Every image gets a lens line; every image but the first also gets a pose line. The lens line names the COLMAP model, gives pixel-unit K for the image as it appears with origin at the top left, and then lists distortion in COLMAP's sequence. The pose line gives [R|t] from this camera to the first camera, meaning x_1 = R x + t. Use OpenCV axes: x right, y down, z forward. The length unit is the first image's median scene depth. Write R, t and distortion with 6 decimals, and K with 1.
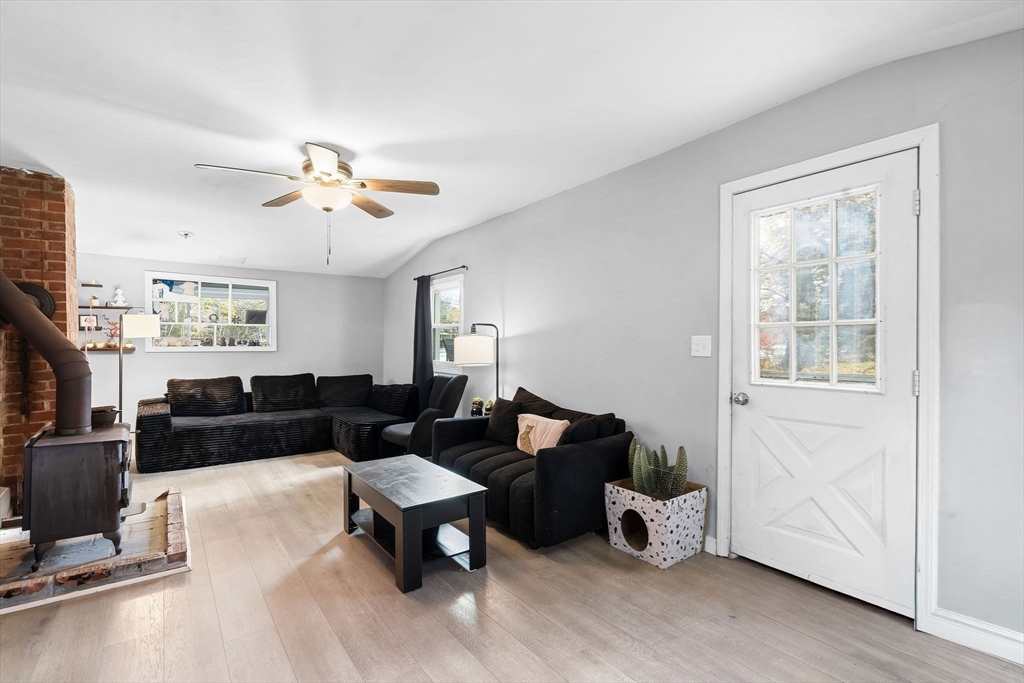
lens RADIAL K [[477.9, 0, 512.0], [0, 477.9, 341.5], [0, 0, 1]] dist [-0.000014, 0.000030]
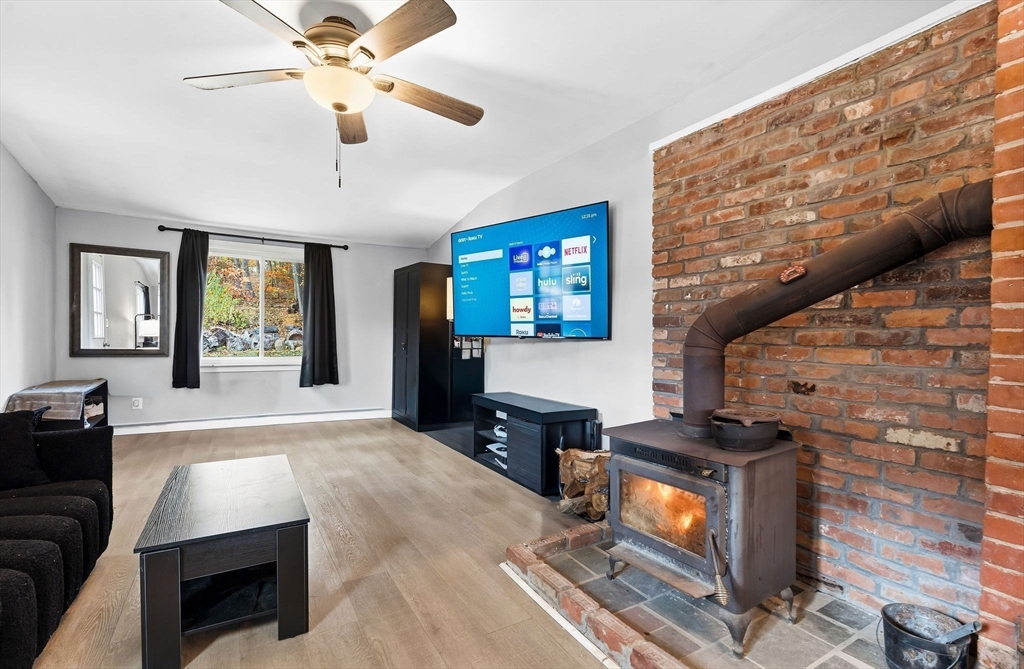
lens RADIAL K [[469.8, 0, 512.0], [0, 469.8, 334.5], [0, 0, 1]] dist [0.001670, 0.000339]
pose [[-0.995708, -0.004843, 0.092424, -0.396496], [-0.004371, 0.999976, 0.005304, 0.028380], [-0.092447, 0.004877, -0.995706, 0.948236]]
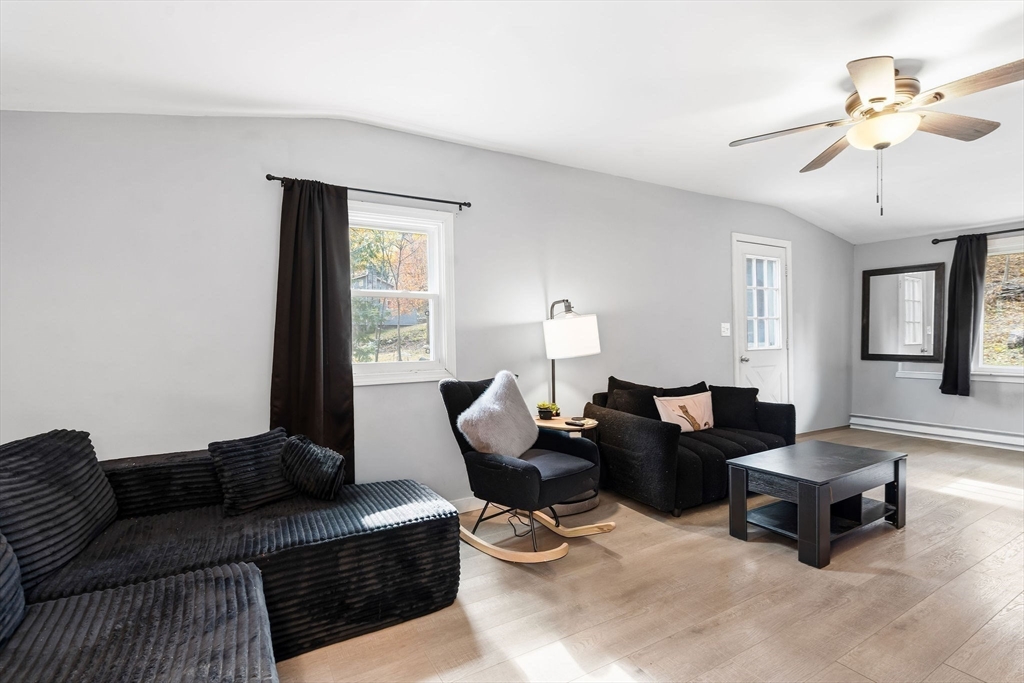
lens RADIAL K [[477.9, 0, 512.0], [0, 477.9, 341.5], [0, 0, 1]] dist [-0.000014, 0.000030]
pose [[0.105044, -0.000577, 0.994467, -0.706499], [0.016167, 0.999869, -0.001127, 0.022716], [-0.994336, 0.016196, 0.105039, 0.866264]]
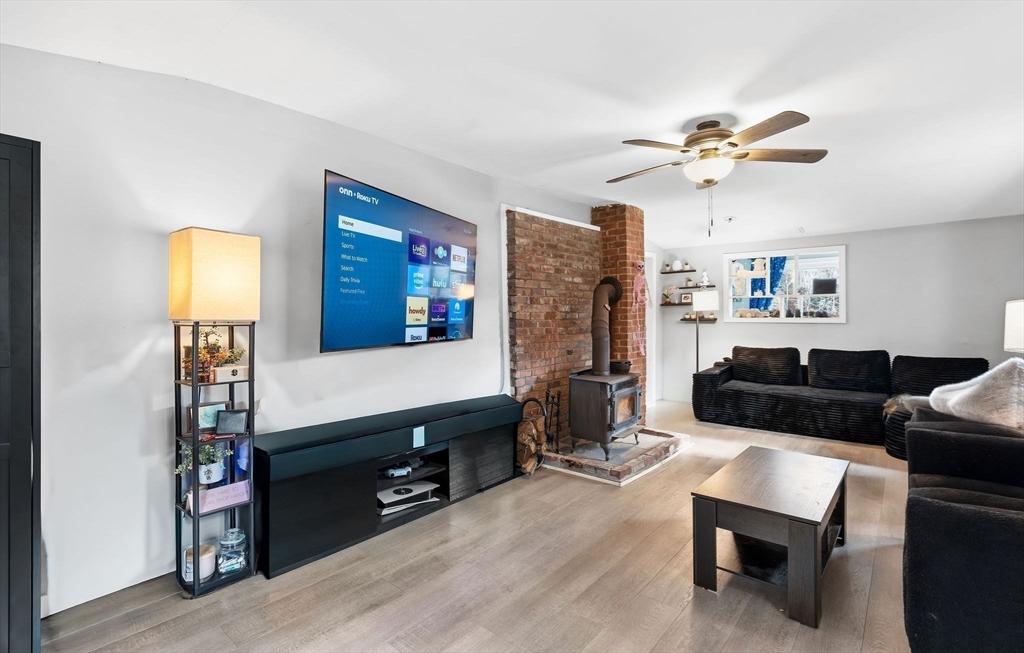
lens RADIAL K [[472.1, 0, 496.5], [0, 472.1, 313.1], [0, 0, 1]] dist [-0.000346, 0.000002]
pose [[0.211778, -0.006021, -0.977299, 0.274746], [0.007462, 0.999962, -0.004543, 0.000479], [0.977289, -0.006330, 0.211815, 0.200383]]
